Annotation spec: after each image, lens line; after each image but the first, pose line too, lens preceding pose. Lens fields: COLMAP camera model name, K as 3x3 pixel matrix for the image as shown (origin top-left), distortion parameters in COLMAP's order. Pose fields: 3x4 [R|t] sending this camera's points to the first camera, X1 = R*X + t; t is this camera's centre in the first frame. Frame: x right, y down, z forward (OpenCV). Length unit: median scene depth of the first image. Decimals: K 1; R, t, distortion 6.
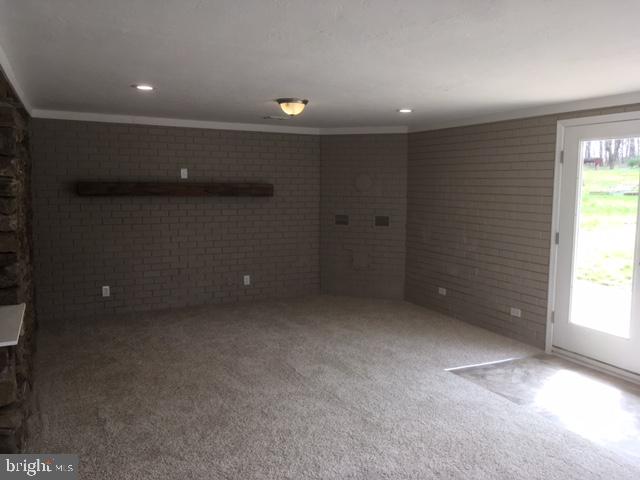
lens RADIAL K [[535.1, 0, 322.6], [0, 535.1, 239.0], [0, 0, 1]] dist [0.069955, -0.099278]
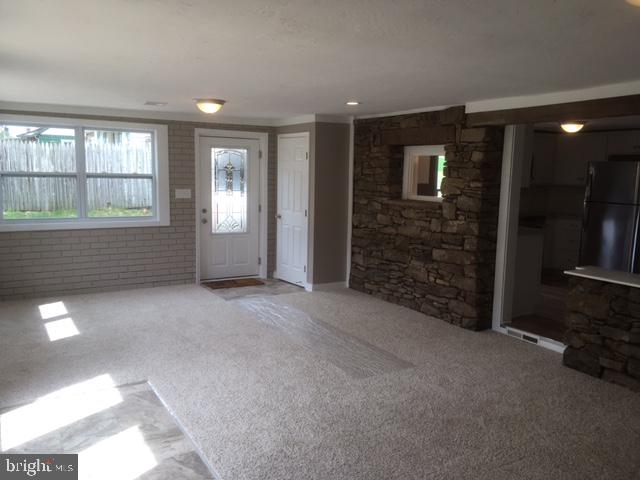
lens RADIAL K [[535.1, 0, 322.6], [0, 535.1, 239.0], [0, 0, 1]] dist [0.069955, -0.099278]
pose [[-0.995065, -0.015395, -0.098028, 0.192587], [-0.037810, 0.972189, 0.231124, -0.143486], [0.091744, 0.233689, -0.967973, 1.296417]]
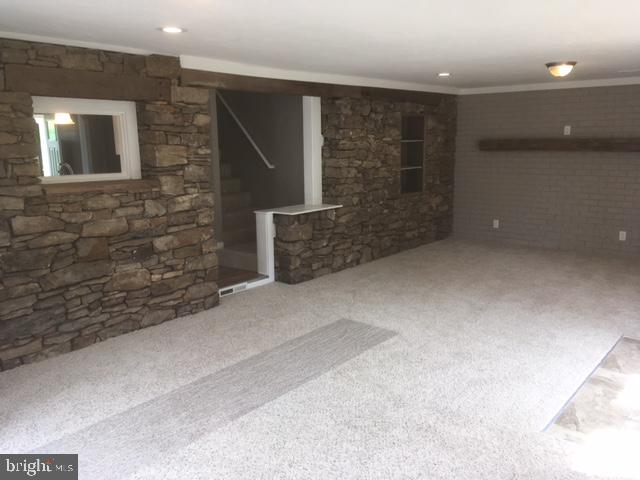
lens RADIAL K [[535.1, 0, 322.6], [0, 535.1, 239.0], [0, 0, 1]] dist [0.069955, -0.099278]
pose [[0.403517, 0.158594, -0.901123, 0.760058], [-0.084836, 0.987106, 0.135738, -0.010569], [0.911031, 0.021675, 0.411769, 0.098192]]
